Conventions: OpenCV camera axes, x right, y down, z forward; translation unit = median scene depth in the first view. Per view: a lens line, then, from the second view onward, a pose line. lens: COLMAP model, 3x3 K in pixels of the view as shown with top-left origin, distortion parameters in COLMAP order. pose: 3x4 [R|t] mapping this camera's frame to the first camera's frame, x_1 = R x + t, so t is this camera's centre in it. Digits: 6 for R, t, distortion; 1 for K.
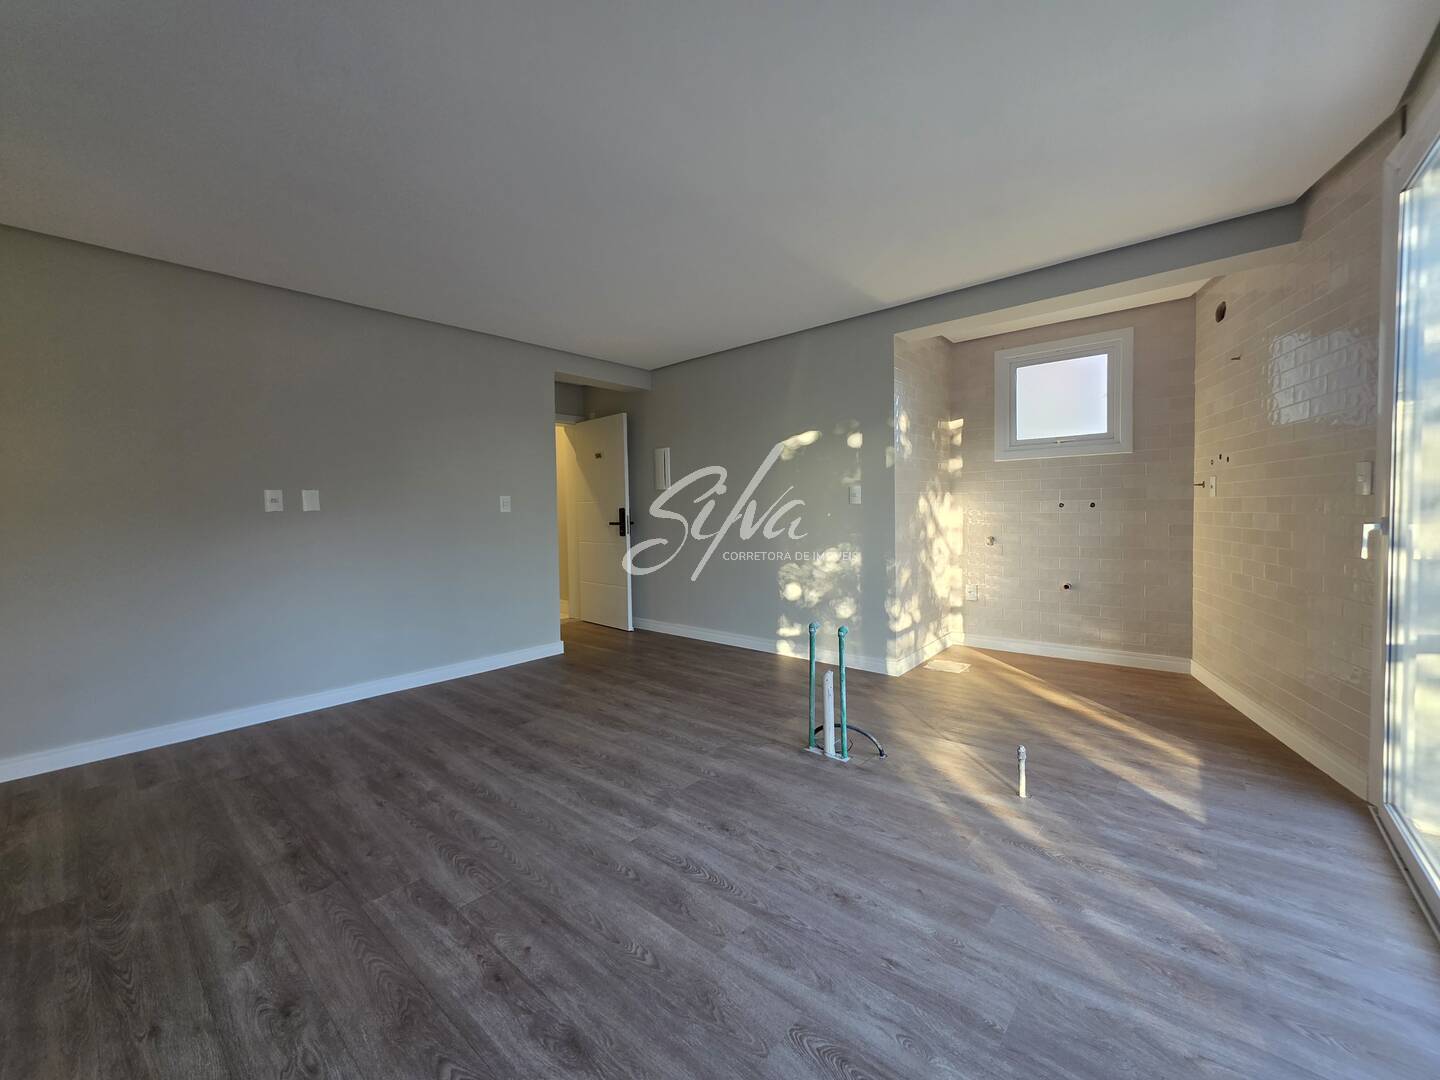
lens RADIAL K [[588.8, 0, 716.1], [0, 588.8, 525.1], [0, 0, 1]] dist [-0.002276, 0.002396]
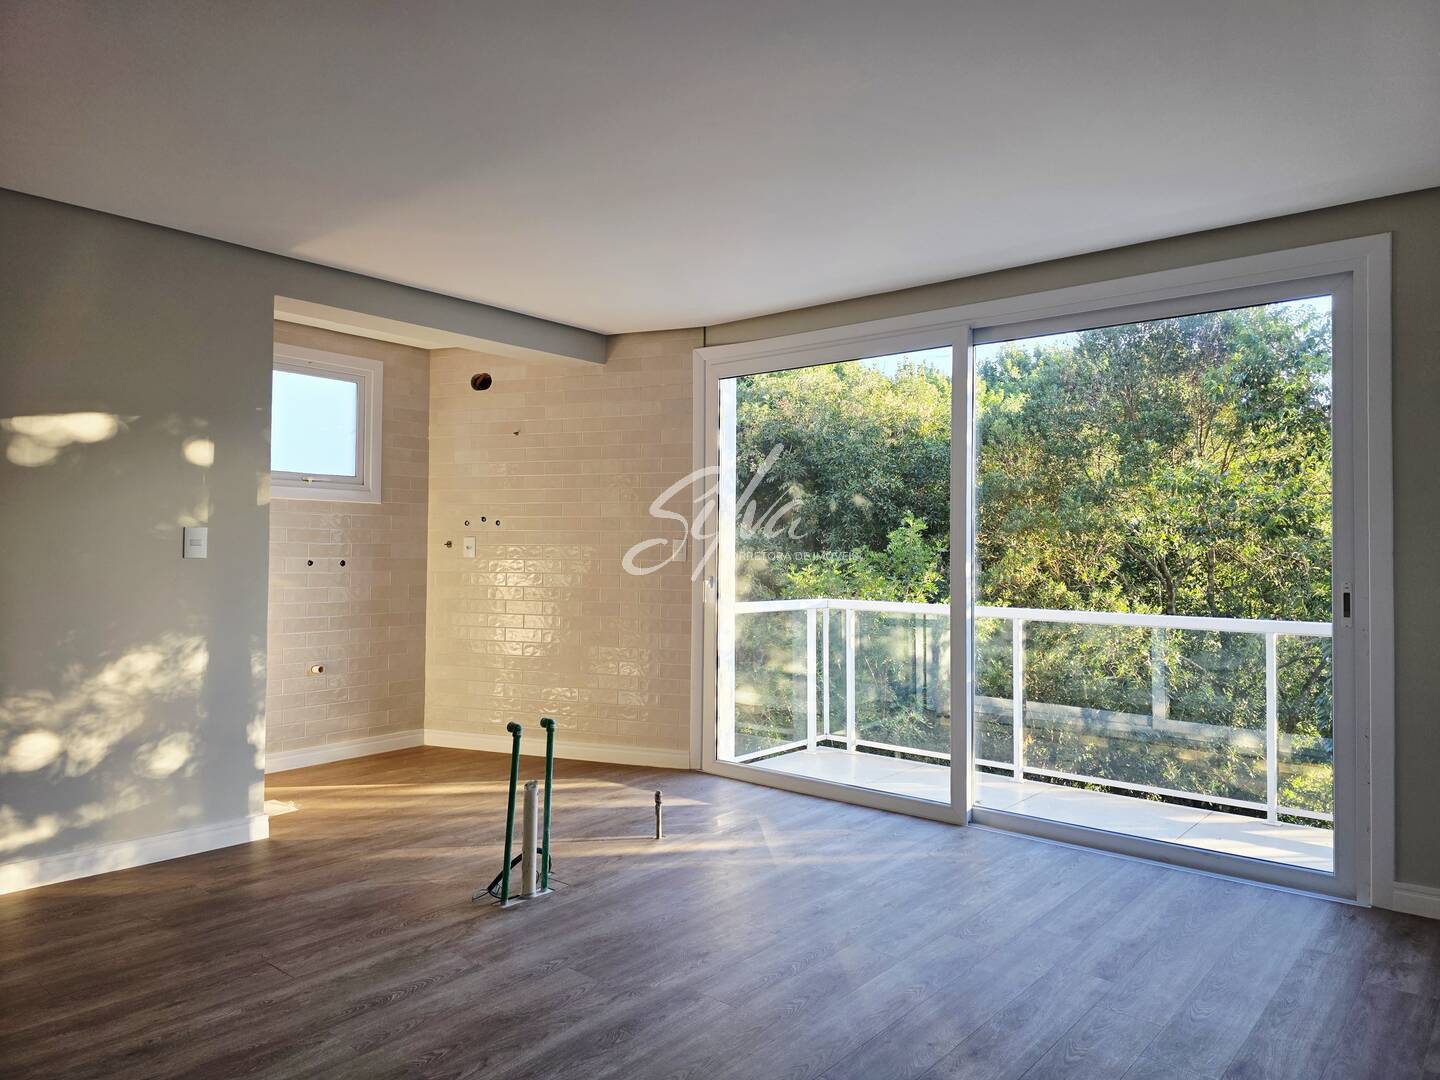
lens RADIAL K [[974.2, 0, 715.9], [0, 974.2, 531.3], [0, 0, 1]] dist [0.053105, -0.053630]
pose [[-0.011716, 0.035474, 0.999302, -0.959732], [0.024350, 0.999084, -0.035181, -0.025814], [-0.999635, 0.023921, -0.012569, 0.672948]]
